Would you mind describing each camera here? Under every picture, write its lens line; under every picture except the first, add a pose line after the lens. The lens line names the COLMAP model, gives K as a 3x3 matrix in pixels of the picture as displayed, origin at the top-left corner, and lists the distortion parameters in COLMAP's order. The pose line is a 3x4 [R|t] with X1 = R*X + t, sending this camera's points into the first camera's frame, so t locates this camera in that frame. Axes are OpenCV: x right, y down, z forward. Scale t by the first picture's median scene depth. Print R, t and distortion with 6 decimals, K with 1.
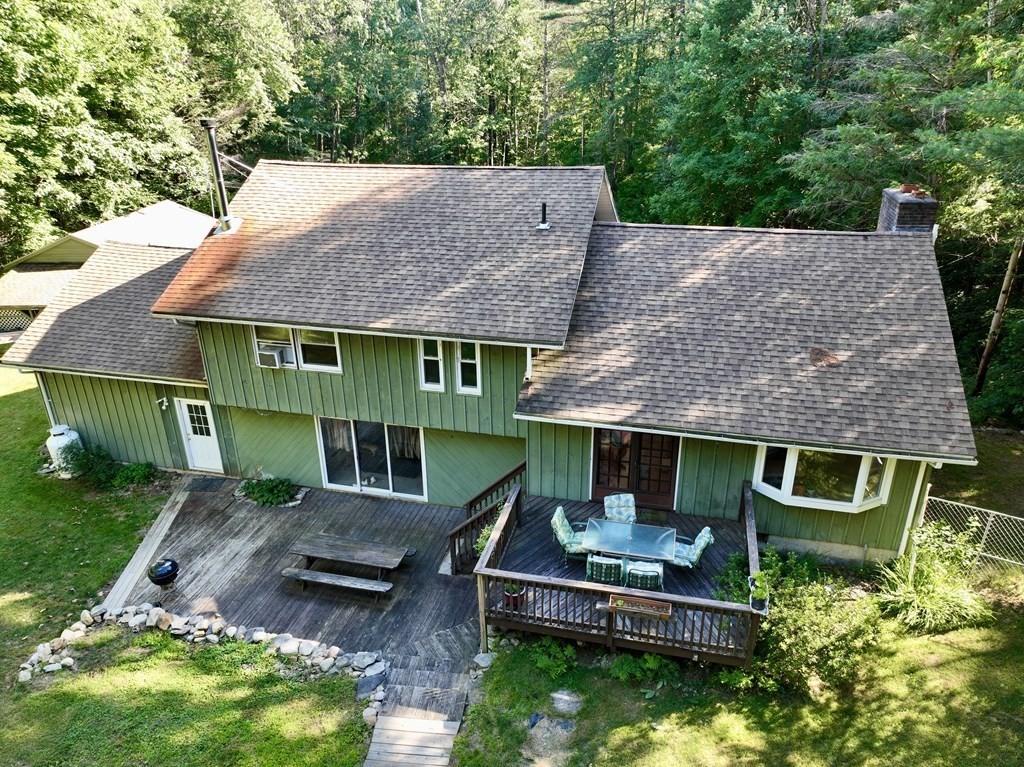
lens RADIAL K [[718.9, 0, 512.0], [0, 718.9, 383.5], [0, 0, 1]] dist [0.001705, 0.002303]
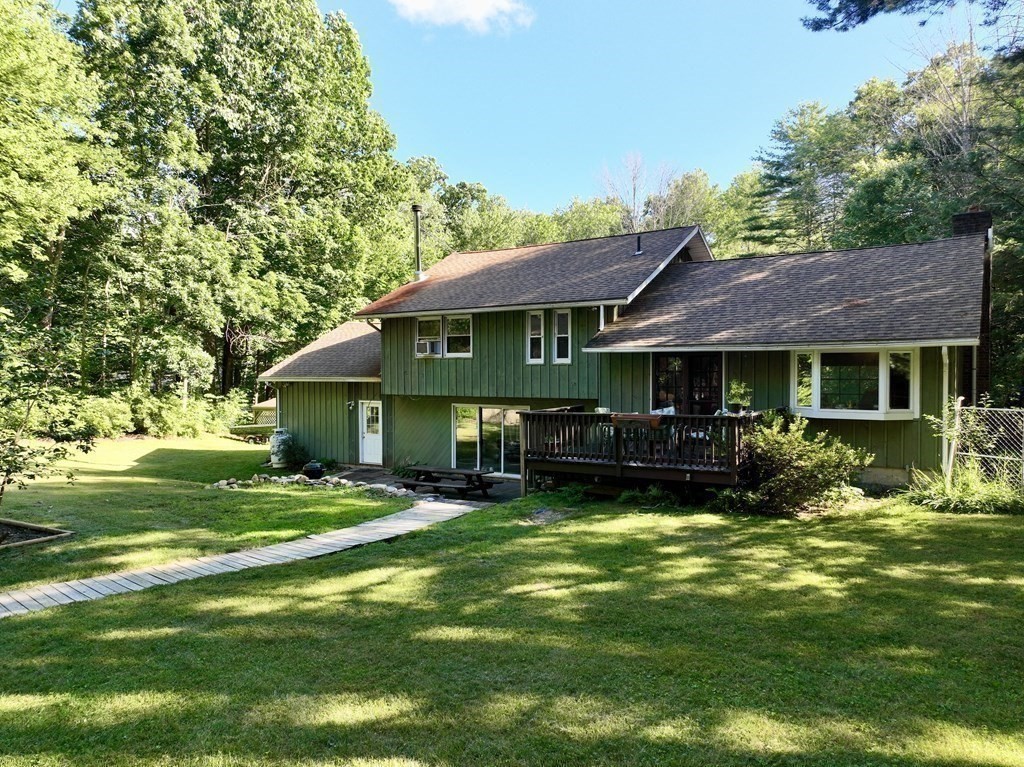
lens RADIAL K [[721.8, 0, 512.0], [0, 721.8, 383.5], [0, 0, 1]] dist [-0.004973, 0.029918]
pose [[0.944660, 0.016633, -0.327628, 0.251426], [-0.140634, 0.922820, -0.358644, 0.475312], [0.296376, 0.384872, 0.874091, -0.089827]]
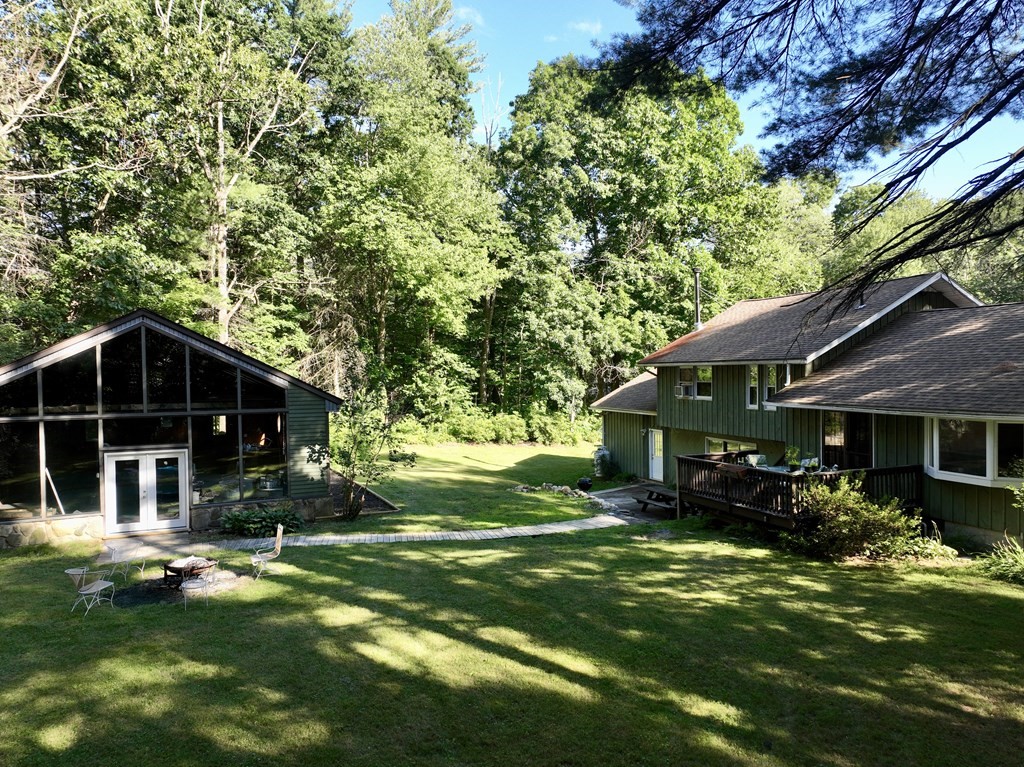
lens RADIAL K [[718.9, 0, 512.0], [0, 718.9, 383.5], [0, 0, 1]] dist [0.001705, 0.002303]
pose [[0.570265, 0.020748, -0.821199, 0.784672], [-0.327149, 0.922719, -0.203869, 0.406260], [0.753506, 0.384914, 0.532982, -0.173714]]
